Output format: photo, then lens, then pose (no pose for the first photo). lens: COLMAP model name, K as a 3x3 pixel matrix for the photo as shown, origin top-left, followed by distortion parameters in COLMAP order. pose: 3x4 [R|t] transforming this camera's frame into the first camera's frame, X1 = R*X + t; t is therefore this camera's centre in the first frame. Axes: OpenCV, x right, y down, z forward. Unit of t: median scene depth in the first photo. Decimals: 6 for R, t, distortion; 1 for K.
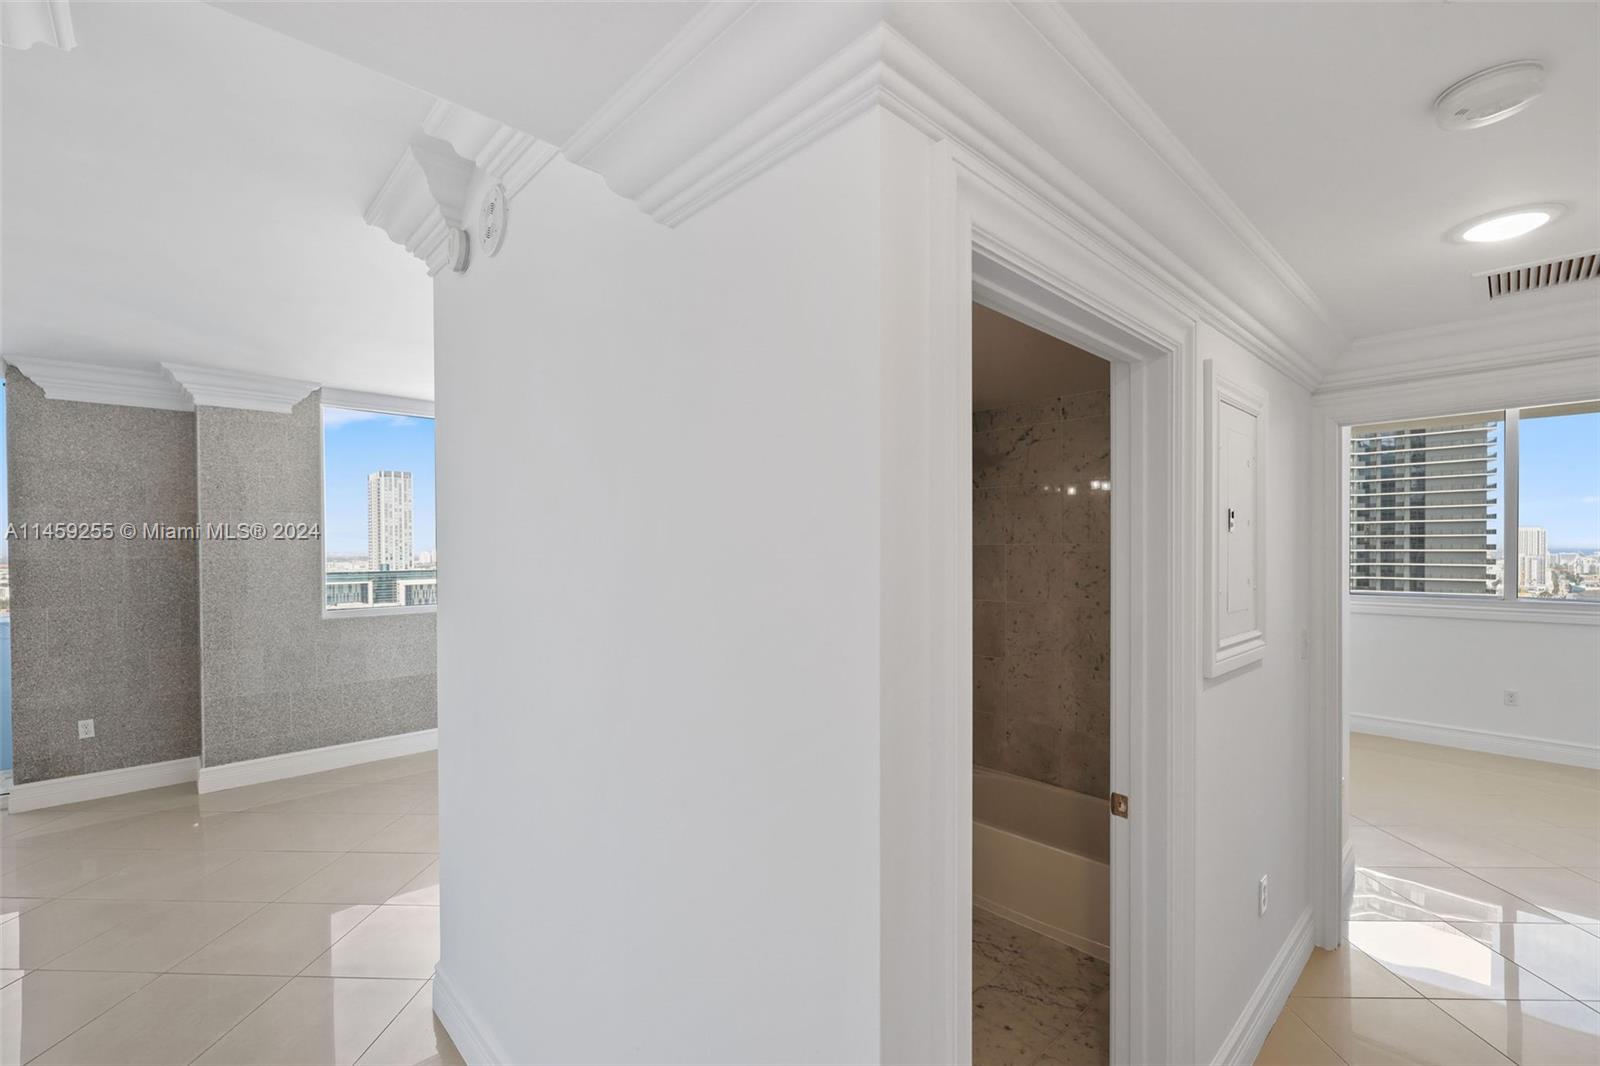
lens RADIAL K [[675.5, 0, 812.1], [0, 675.5, 547.5], [0, 0, 1]] dist [-0.002919, 0.000098]
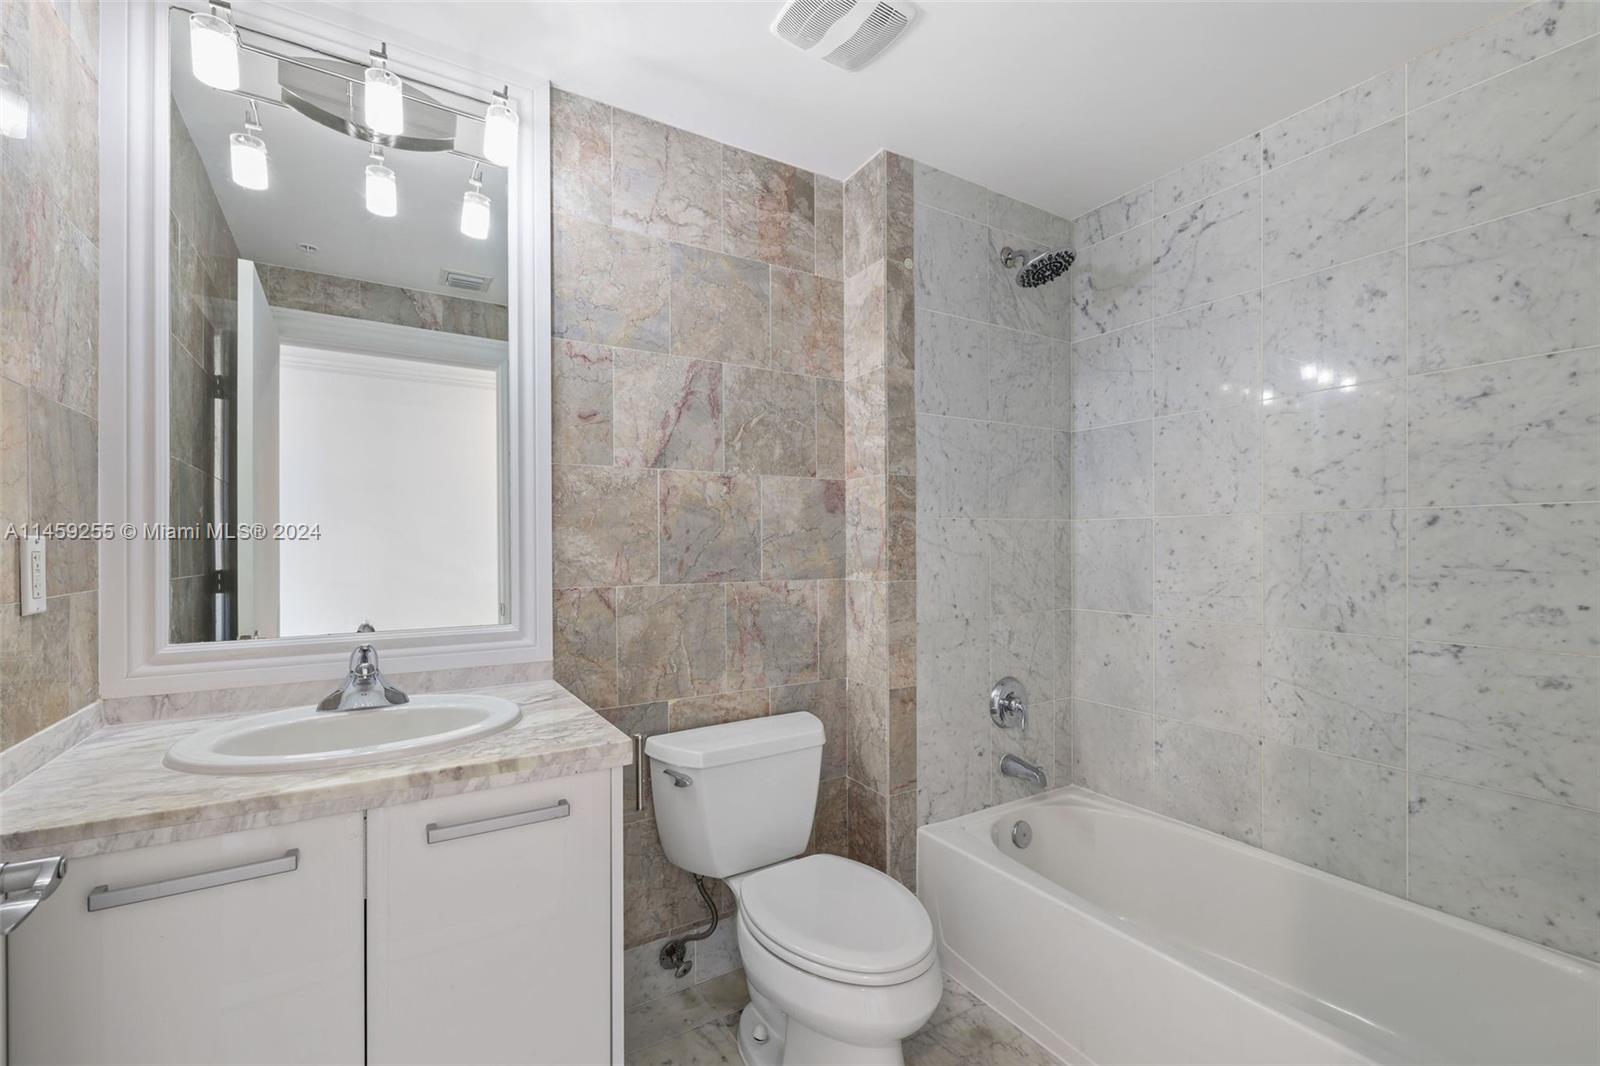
lens RADIAL K [[675.5, 0, 810.4], [0, 675.5, 541.6], [0, 0, 1]] dist [-0.002919, 0.000098]
pose [[0.977983, 0.001512, -0.208680, 0.121731], [-0.002539, 0.999986, -0.004655, 0.107281], [0.208670, 0.005082, 0.977973, 0.378351]]
